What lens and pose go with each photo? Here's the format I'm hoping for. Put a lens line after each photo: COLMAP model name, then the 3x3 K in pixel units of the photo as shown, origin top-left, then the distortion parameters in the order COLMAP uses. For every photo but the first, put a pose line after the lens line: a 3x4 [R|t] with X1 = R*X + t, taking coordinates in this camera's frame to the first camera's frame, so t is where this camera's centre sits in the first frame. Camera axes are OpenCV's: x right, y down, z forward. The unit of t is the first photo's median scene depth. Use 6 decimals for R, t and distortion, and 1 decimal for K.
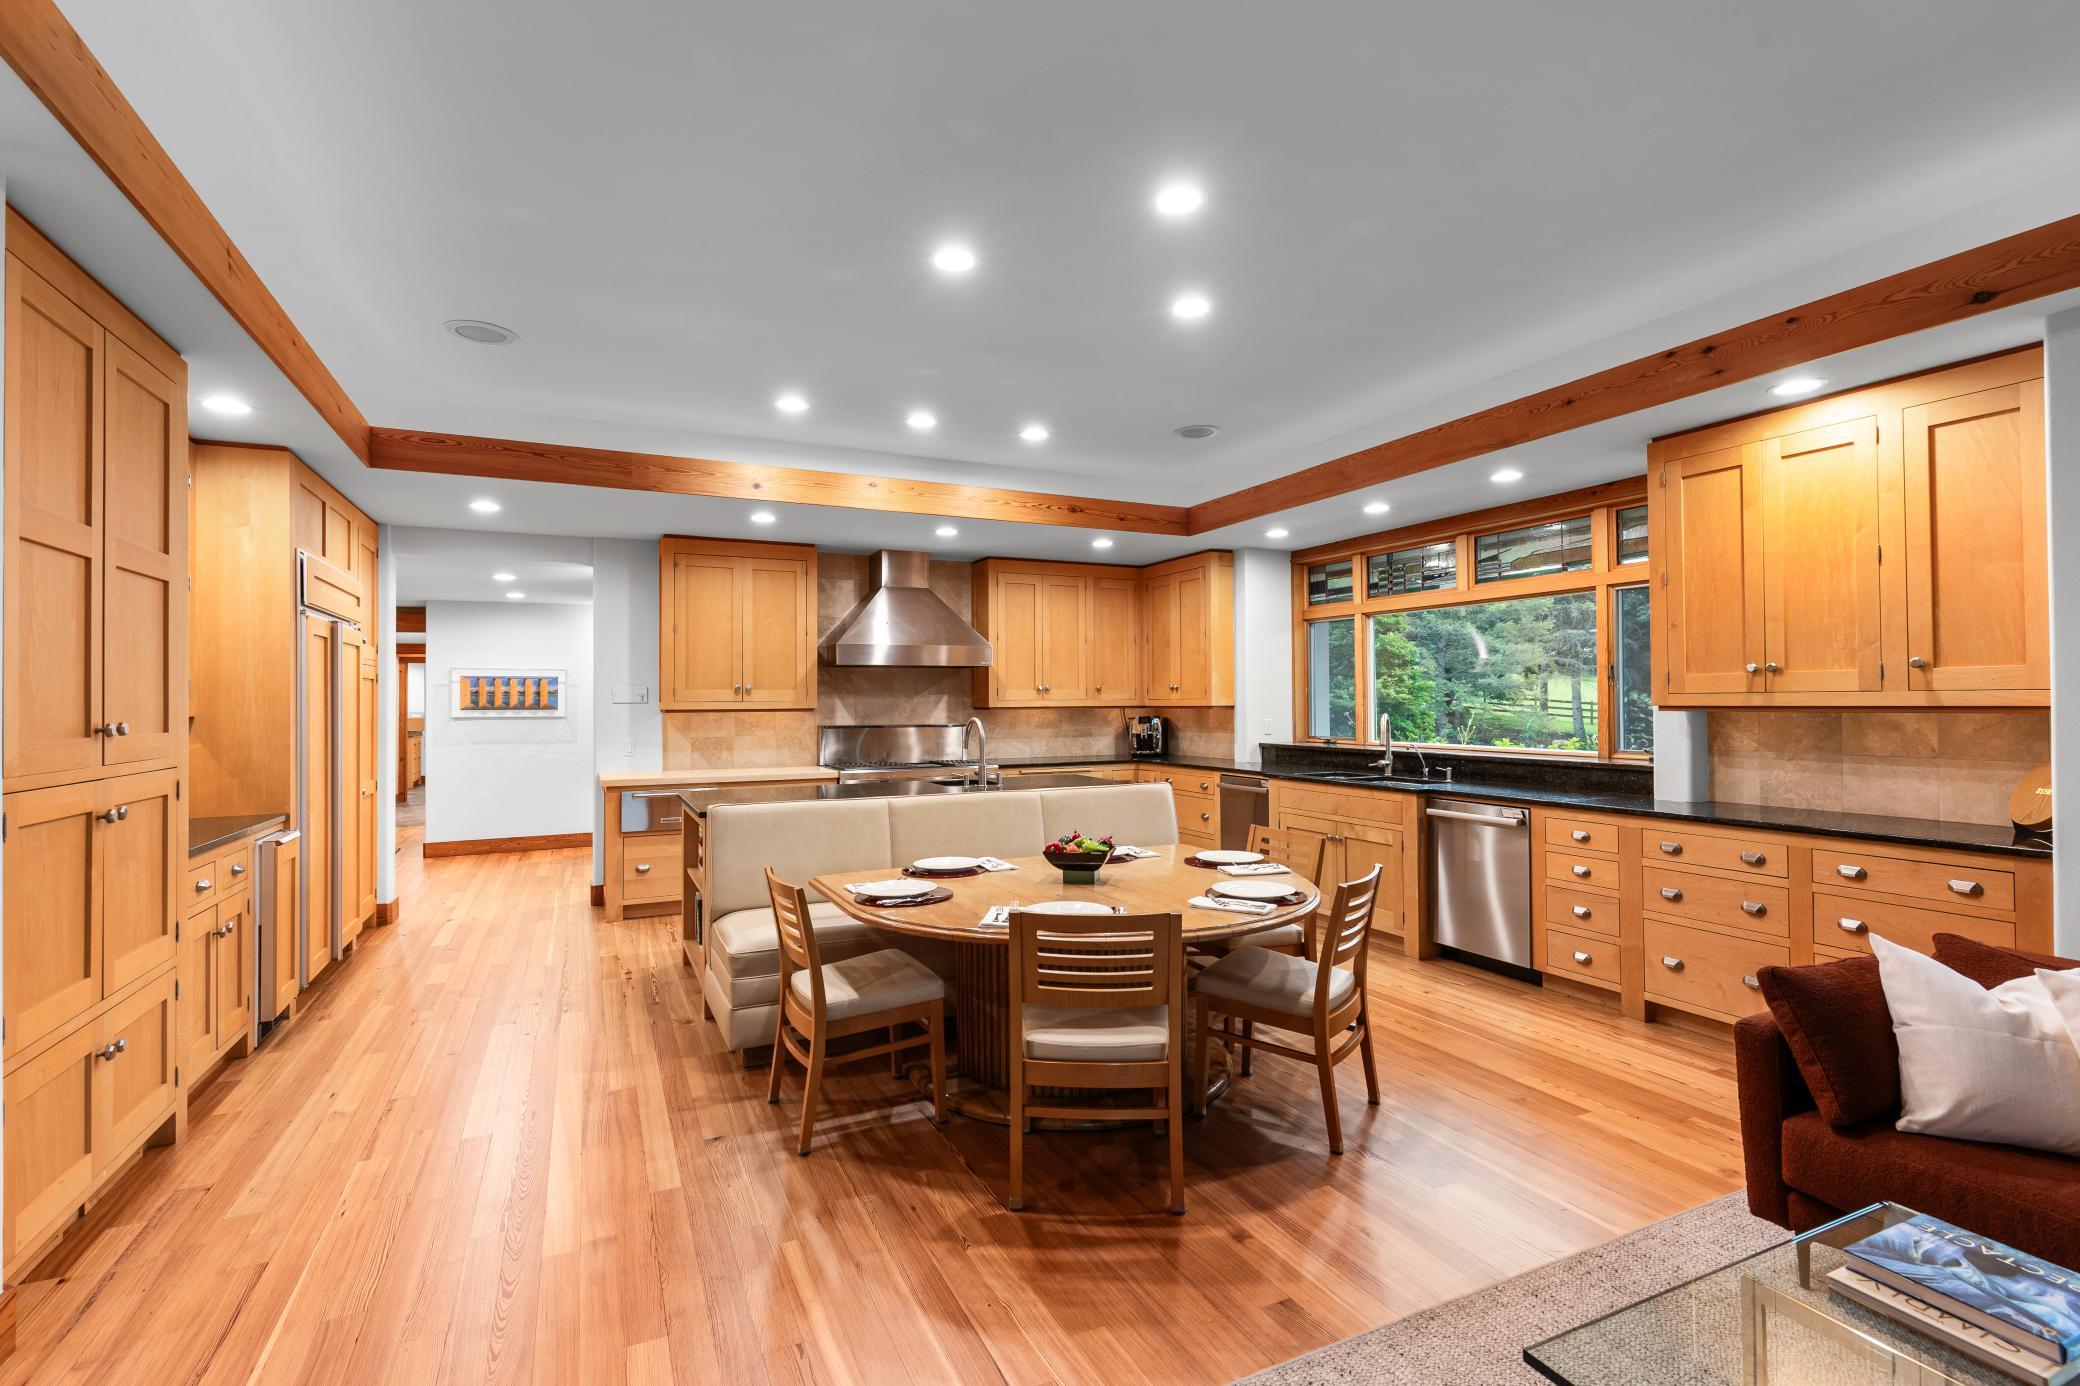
lens RADIAL K [[932.4, 0, 1040.0], [0, 932.4, 693.0], [0, 0, 1]] dist [0.000747, 0.000019]
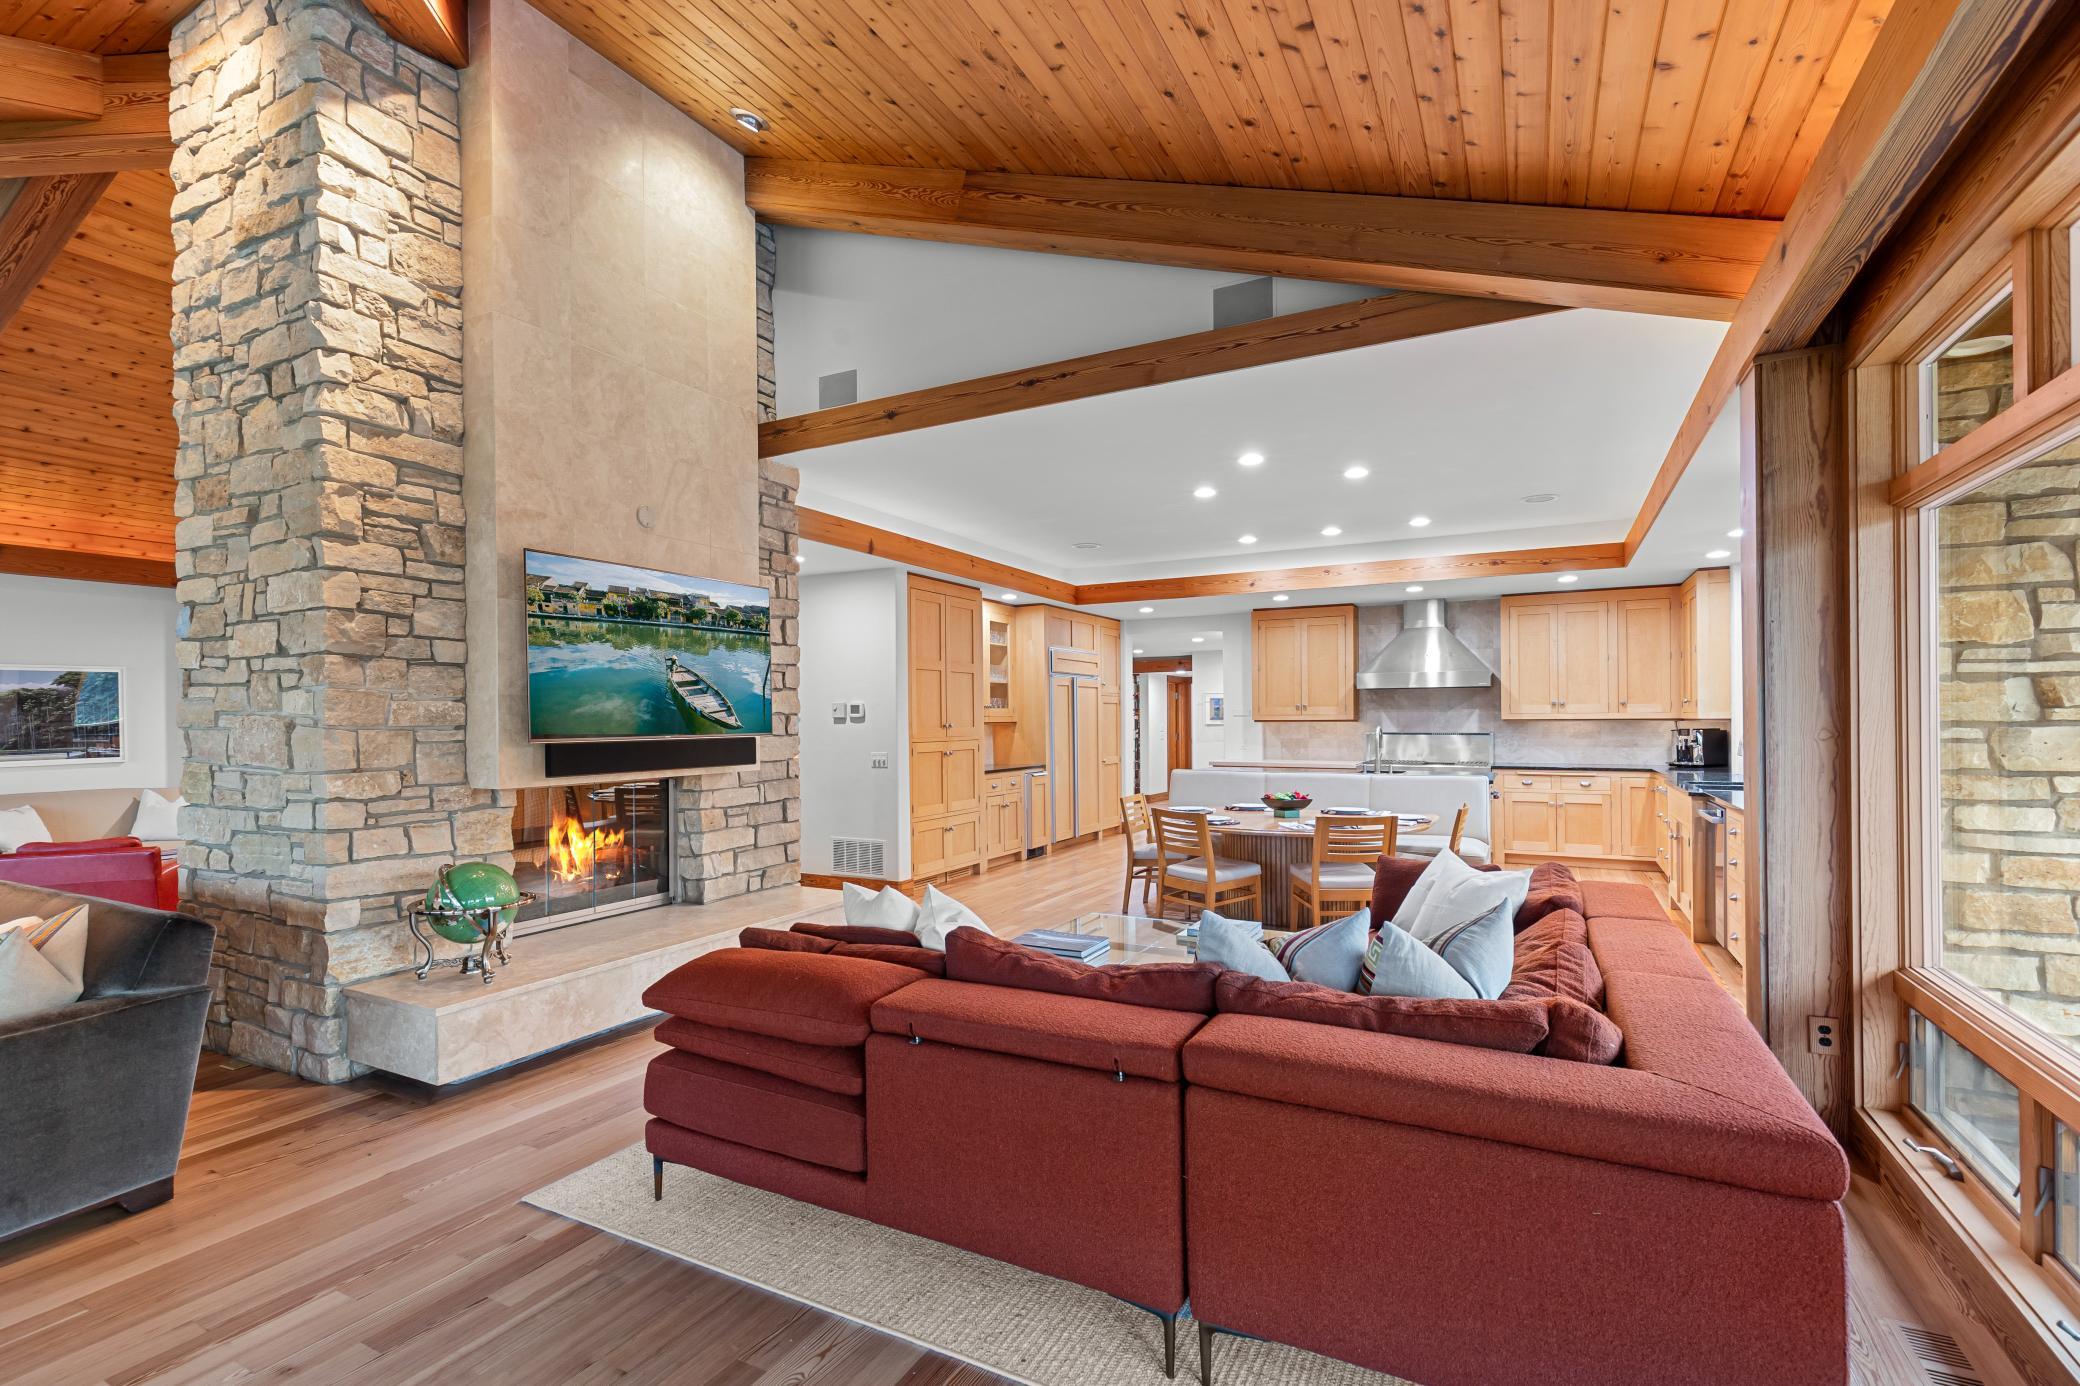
lens RADIAL K [[942.0, 0, 1039.2], [0, 942.0, 708.5], [0, 0, 1]] dist [0.001785, 0.000010]
pose [[0.596502, -0.005718, -0.802591, 0.601296], [0.010647, 0.999943, 0.000788, -0.006396], [0.802541, -0.009015, 0.596529, -0.223657]]
